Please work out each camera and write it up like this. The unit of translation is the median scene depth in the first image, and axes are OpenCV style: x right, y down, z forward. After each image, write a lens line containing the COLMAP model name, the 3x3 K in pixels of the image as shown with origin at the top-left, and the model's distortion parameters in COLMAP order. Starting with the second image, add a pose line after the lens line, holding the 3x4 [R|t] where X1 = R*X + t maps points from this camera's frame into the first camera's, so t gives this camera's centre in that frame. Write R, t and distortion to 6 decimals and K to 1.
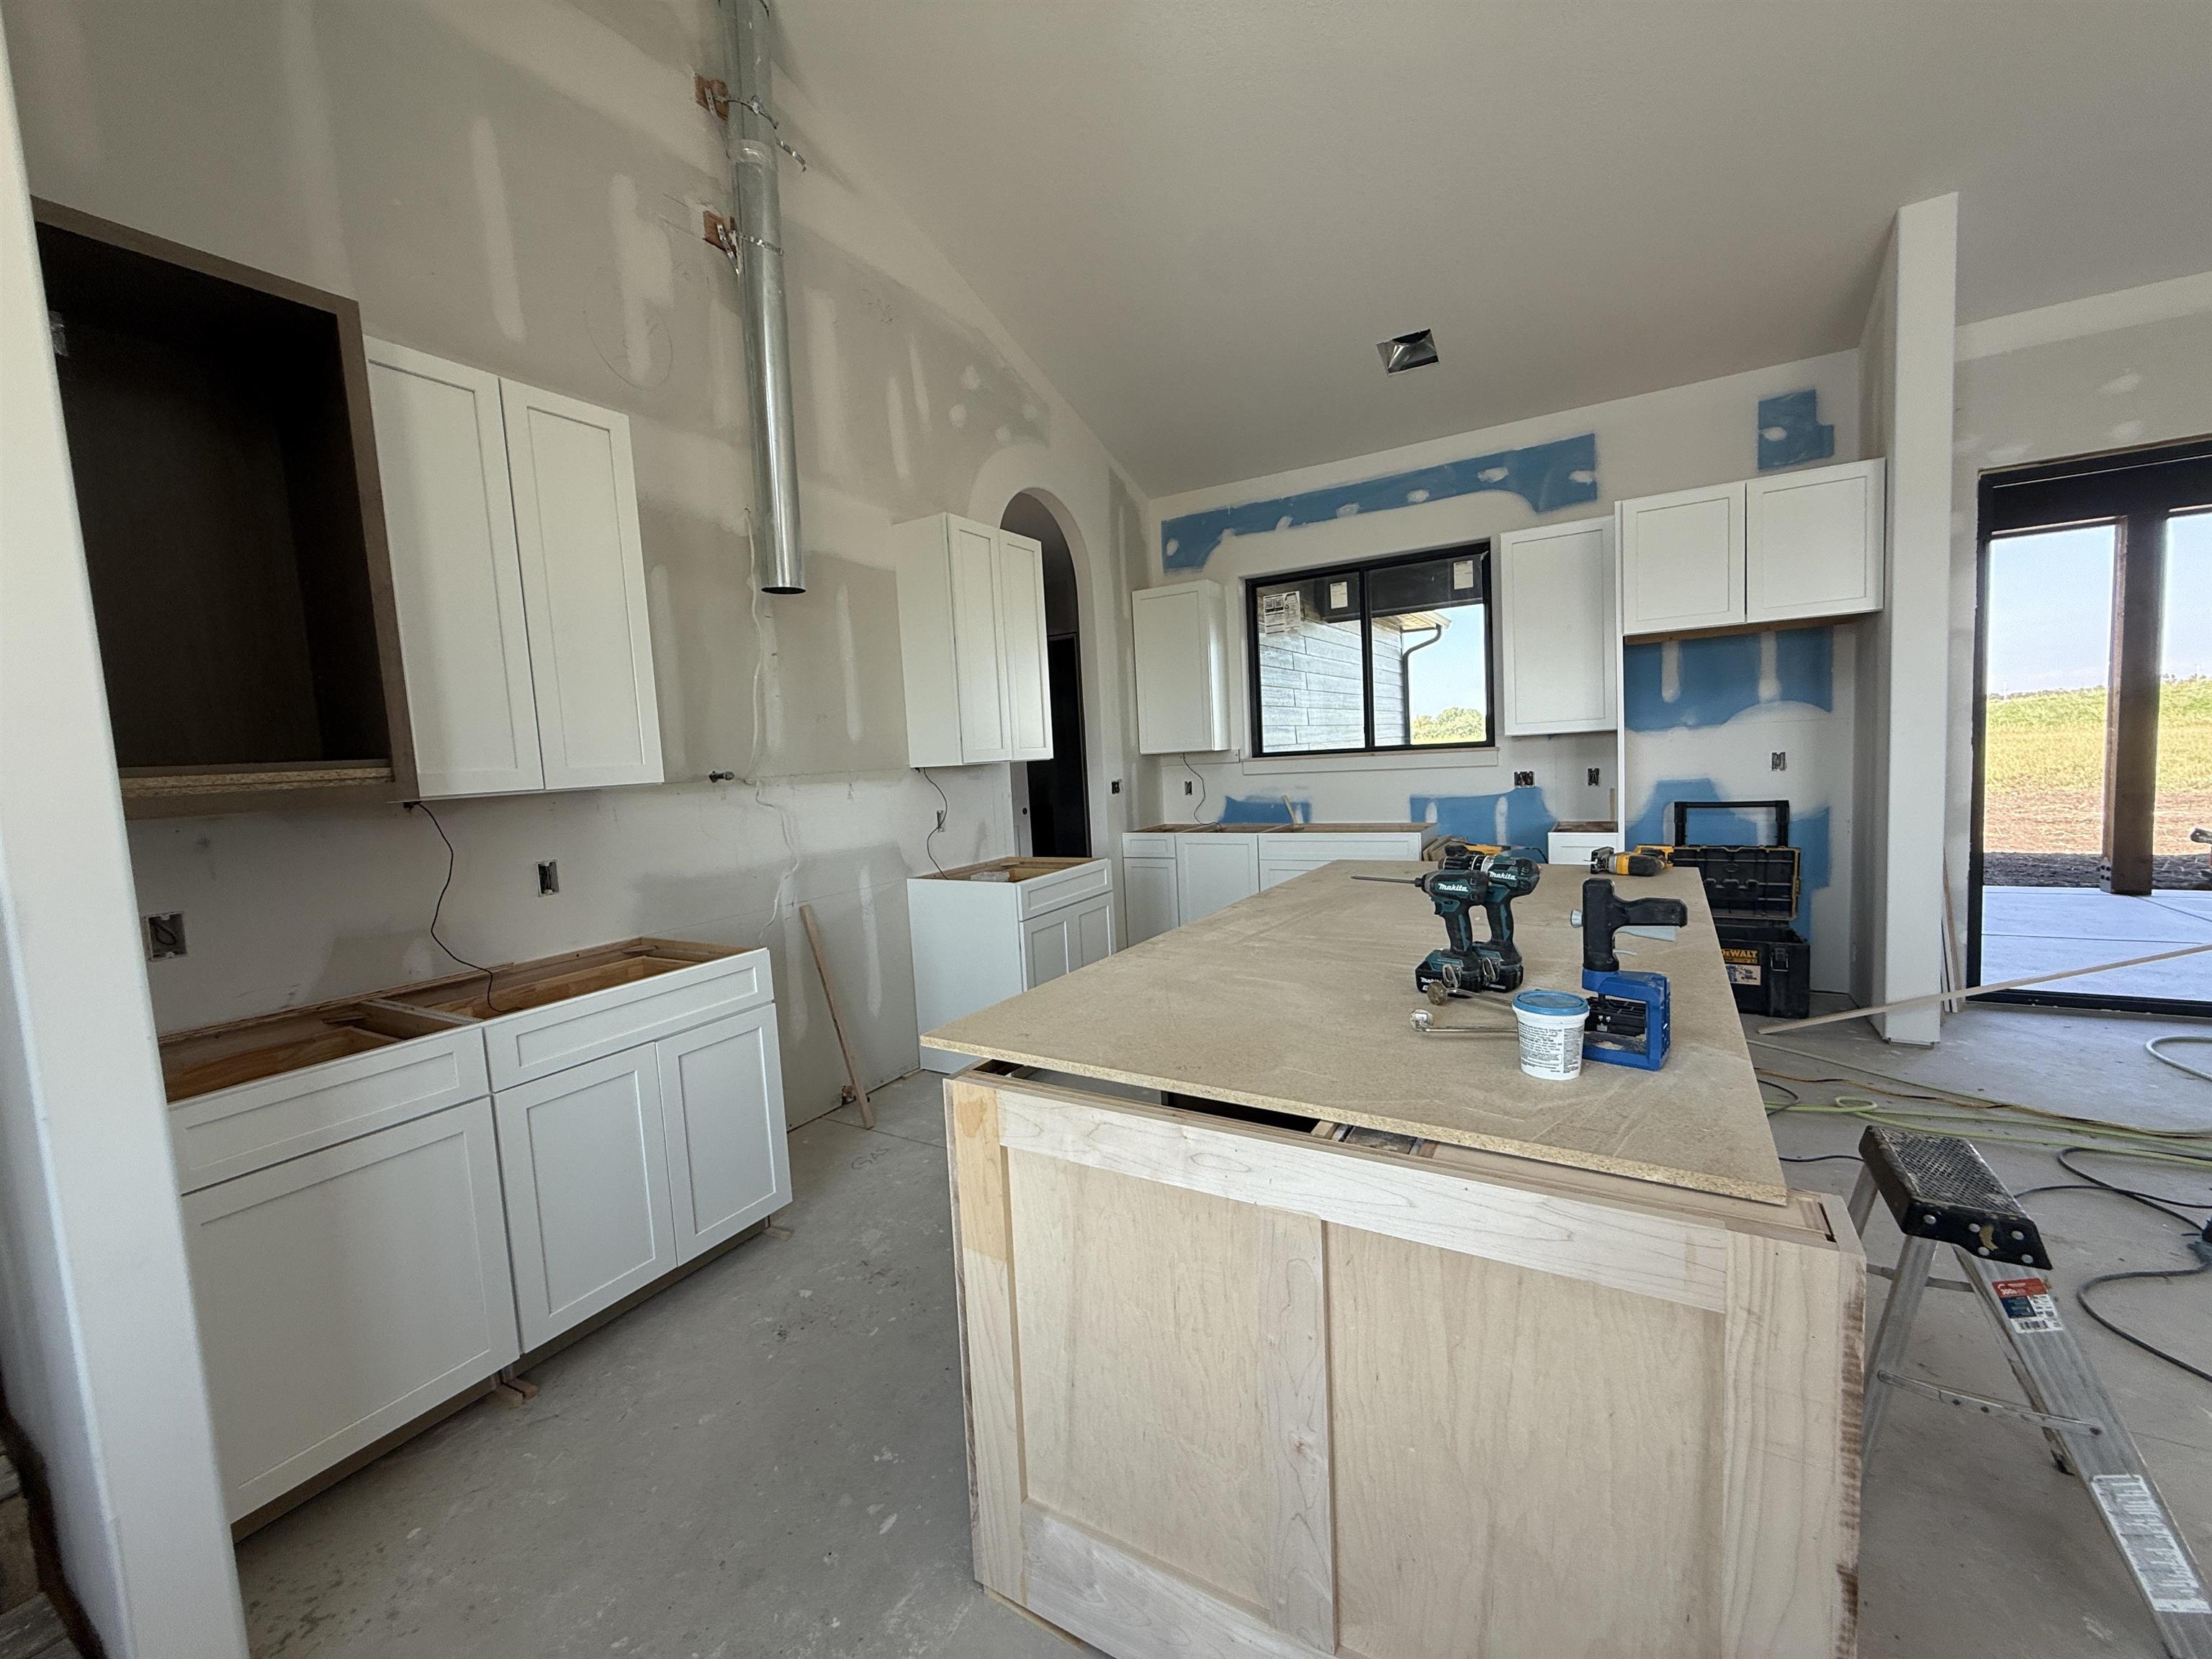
lens RADIAL K [[883.0, 0, 1111.2], [0, 883.0, 825.8], [0, 0, 1]] dist [-0.000813, -0.000582]
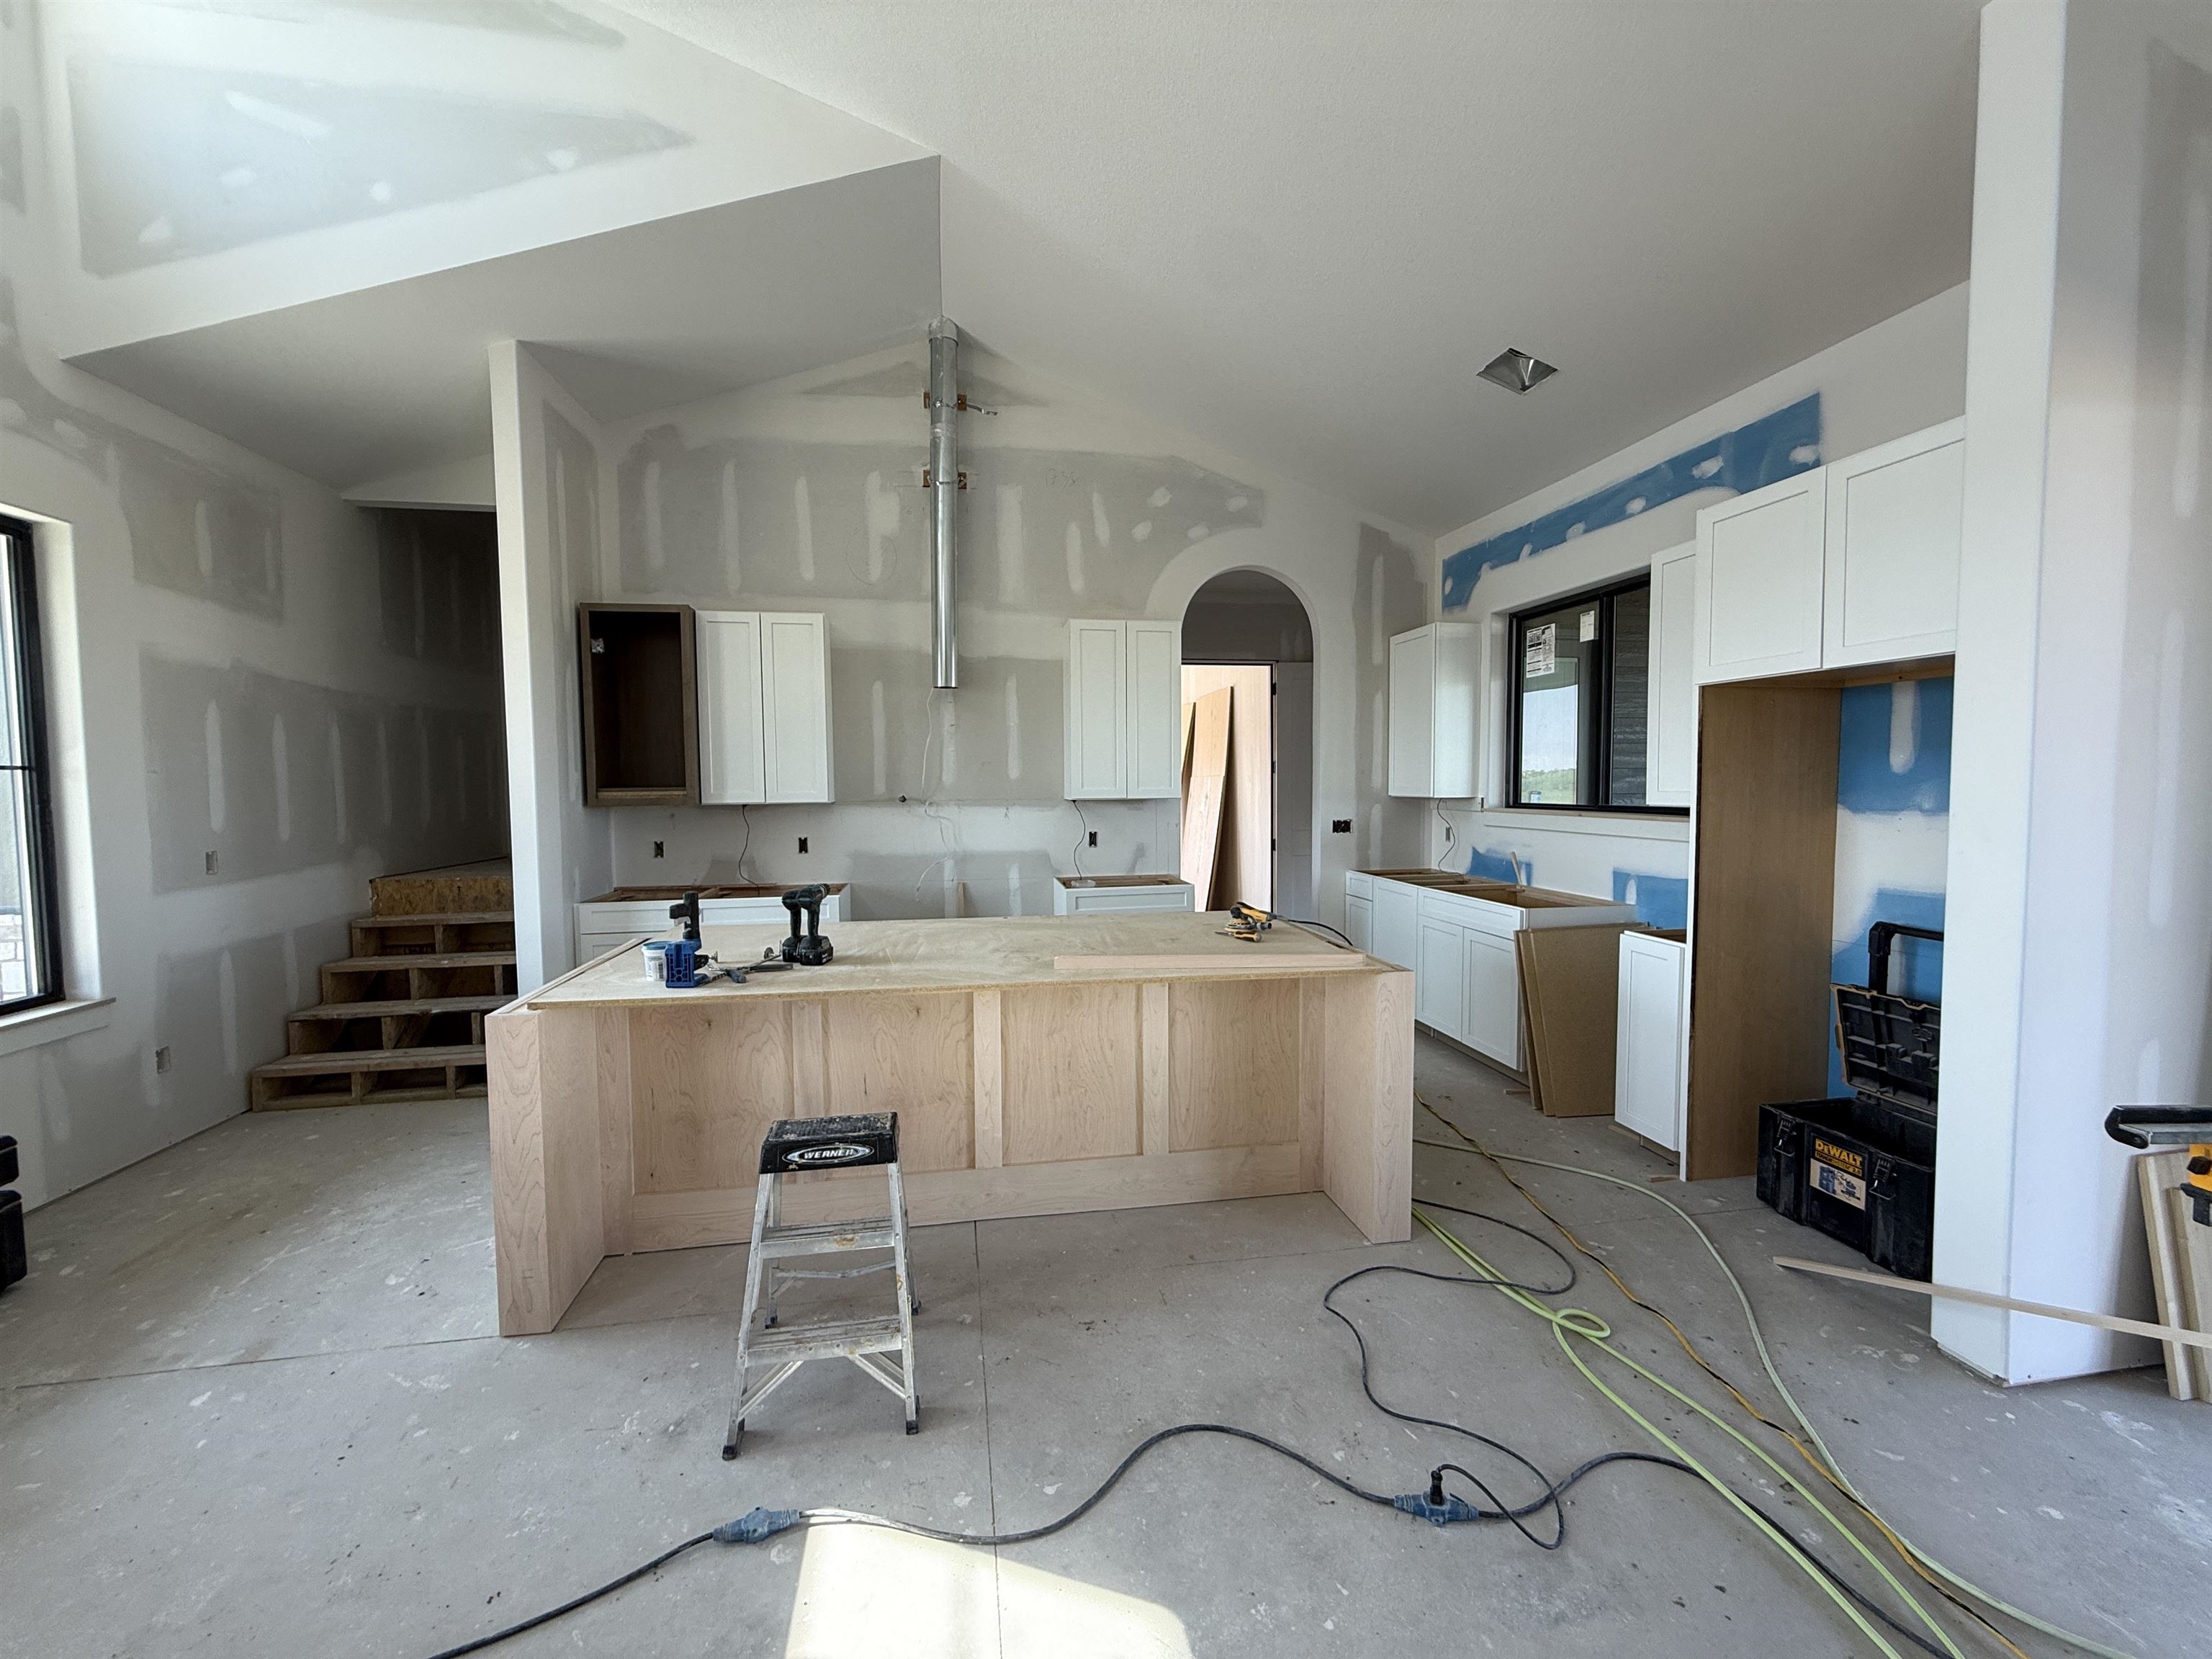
lens RADIAL K [[883.0, 0, 1099.9], [0, 883.0, 829.3], [0, 0, 1]] dist [-0.000813, -0.000582]
pose [[0.649896, 0.091521, -0.754493, 0.820369], [-0.091881, 0.994903, 0.041539, -0.076698], [0.754449, 0.042327, 0.654993, 0.120969]]
